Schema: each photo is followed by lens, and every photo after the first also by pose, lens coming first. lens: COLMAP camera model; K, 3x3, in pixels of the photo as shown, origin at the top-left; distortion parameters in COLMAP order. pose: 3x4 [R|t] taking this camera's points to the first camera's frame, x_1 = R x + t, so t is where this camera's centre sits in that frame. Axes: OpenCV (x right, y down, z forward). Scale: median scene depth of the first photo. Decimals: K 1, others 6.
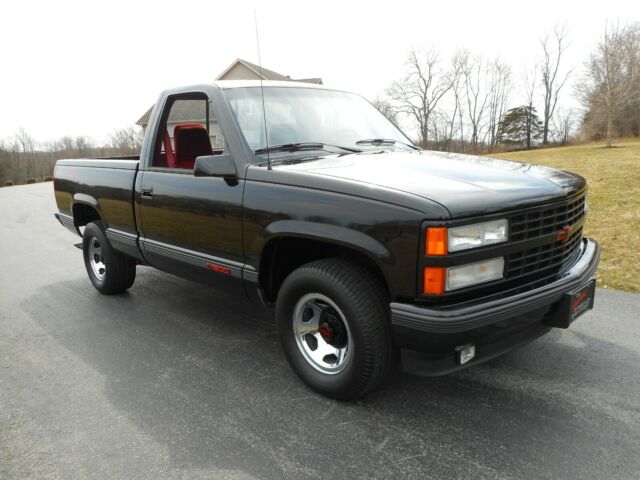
lens RADIAL K [[509.4, 0, 320.0], [0, 509.4, 240.0], [0, 0, 1]] dist [0.040824, 0.003182]
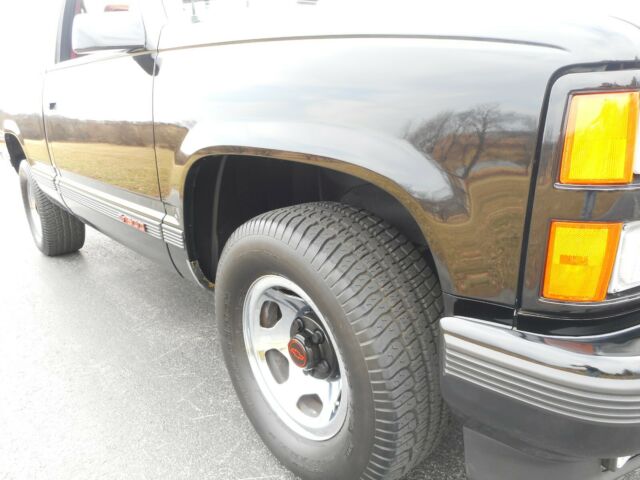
lens RADIAL K [[509.4, 0, 320.0], [0, 509.4, 240.0], [0, 0, 1]] dist [0.040824, 0.003182]
pose [[0.997574, 0.016695, -0.067577, 0.059698], [-0.011125, 0.996572, 0.081976, 0.030790], [0.068714, -0.081026, 0.994341, 0.507804]]
